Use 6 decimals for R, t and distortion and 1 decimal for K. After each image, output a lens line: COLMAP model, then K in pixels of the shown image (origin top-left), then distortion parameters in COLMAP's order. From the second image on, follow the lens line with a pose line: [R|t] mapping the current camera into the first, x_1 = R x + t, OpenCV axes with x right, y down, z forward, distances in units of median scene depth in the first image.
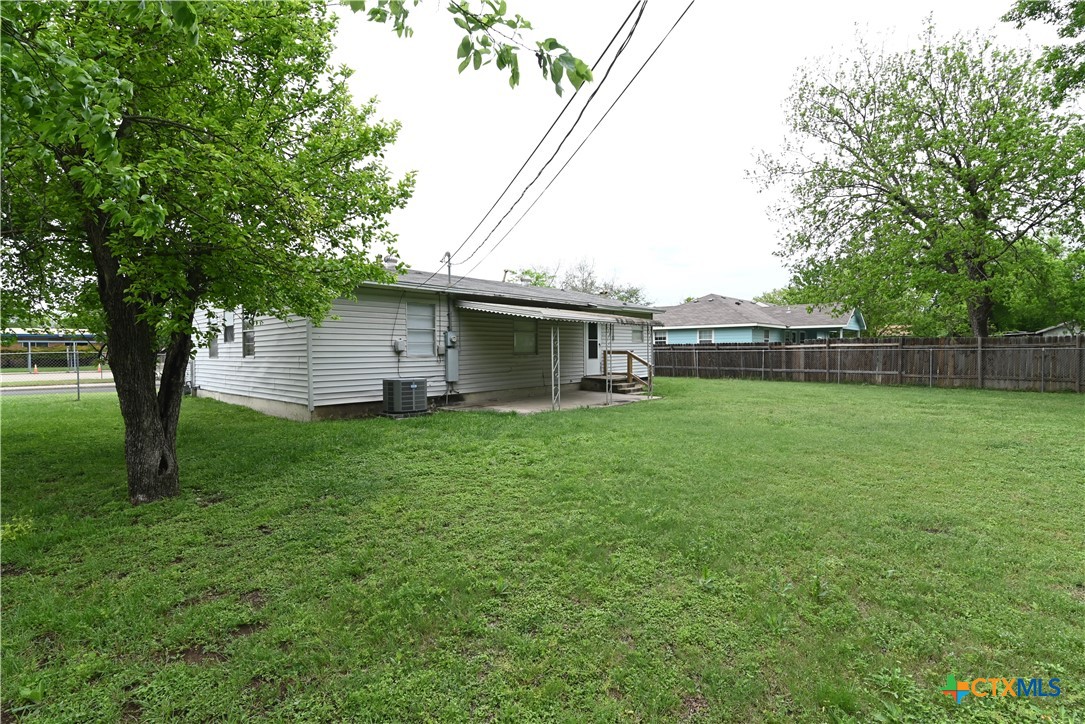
lens RADIAL K [[503.6, 0, 549.9], [0, 503.6, 361.9], [0, 0, 1]] dist [-0.019757, 0.000925]
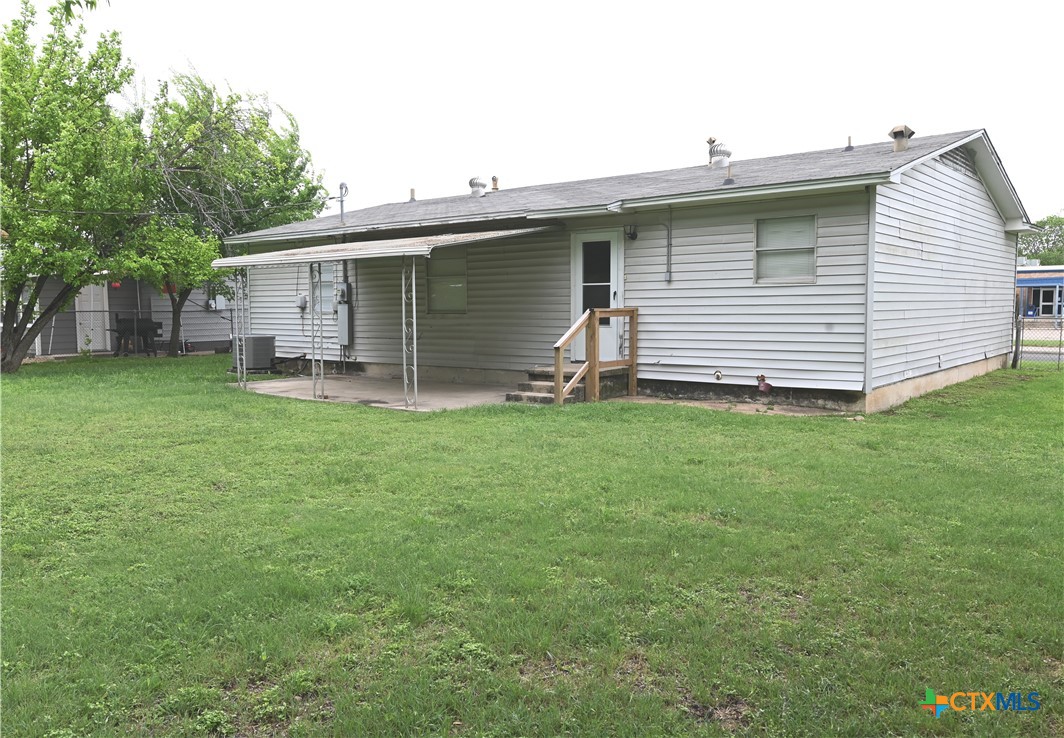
lens RADIAL K [[844.4, 0, 532.0], [0, 844.4, 369.0], [0, 0, 1]] dist [0.006715, 0.000865]
pose [[0.005274, 0.080359, -0.996752, 1.045363], [-0.017591, 0.996619, 0.080255, -0.033208], [0.999831, 0.017110, 0.006670, 1.157729]]
